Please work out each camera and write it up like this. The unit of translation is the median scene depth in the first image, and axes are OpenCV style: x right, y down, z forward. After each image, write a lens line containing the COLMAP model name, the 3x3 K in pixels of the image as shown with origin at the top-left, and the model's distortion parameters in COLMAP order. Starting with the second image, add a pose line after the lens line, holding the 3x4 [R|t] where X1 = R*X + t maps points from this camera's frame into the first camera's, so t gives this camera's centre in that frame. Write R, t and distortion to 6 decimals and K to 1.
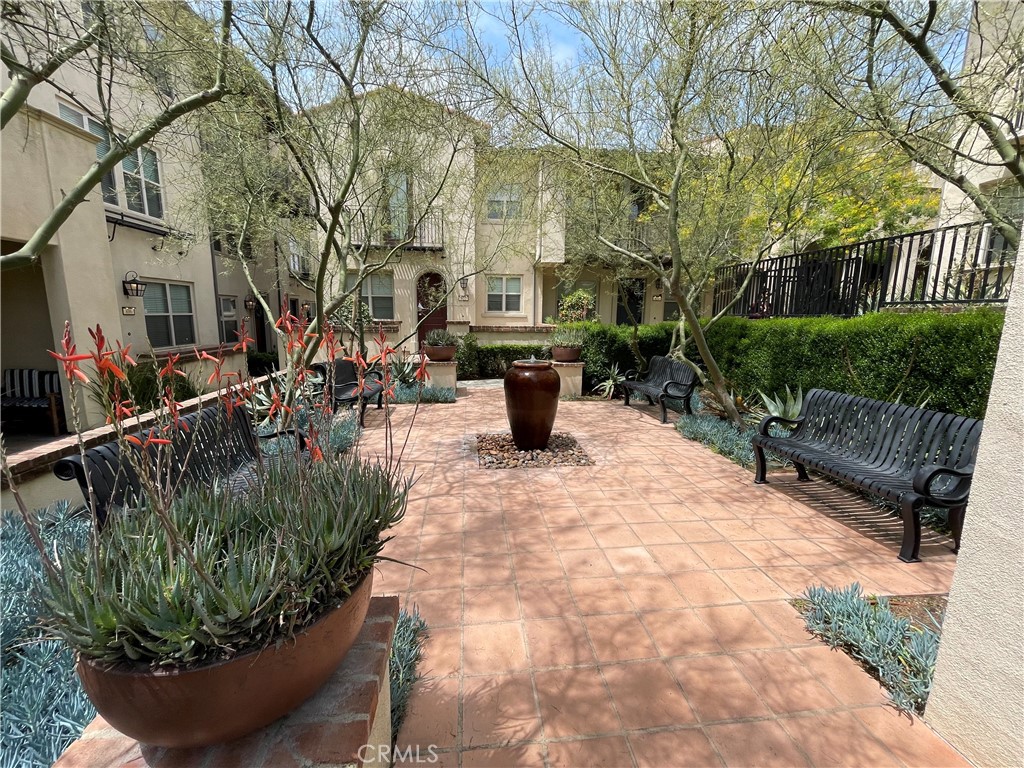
lens RADIAL K [[414.1, 0, 512.4], [0, 414.1, 381.2], [0, 0, 1]] dist [-0.006131, 0.000026]
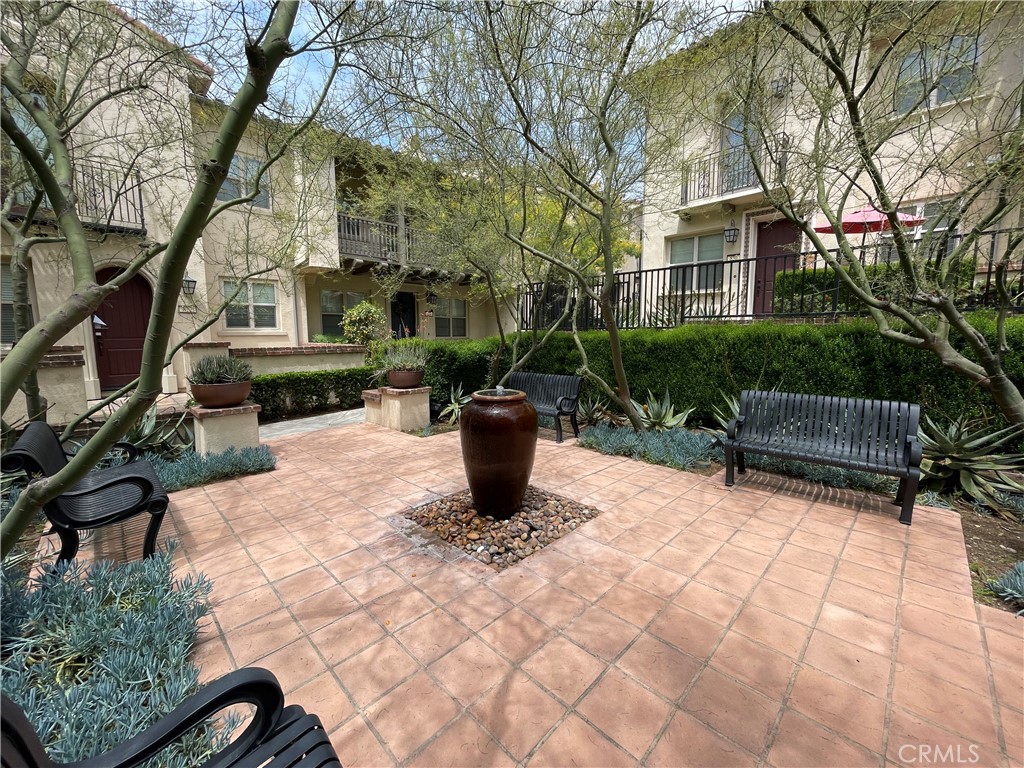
lens RADIAL K [[414.1, 0, 513.5], [0, 414.1, 381.2], [0, 0, 1]] dist [-0.006131, 0.000026]
pose [[0.777115, -0.089485, 0.622964, -0.361655], [0.113644, 0.993521, 0.000947, -0.062137], [-0.619013, 0.070060, 0.782250, 0.401011]]
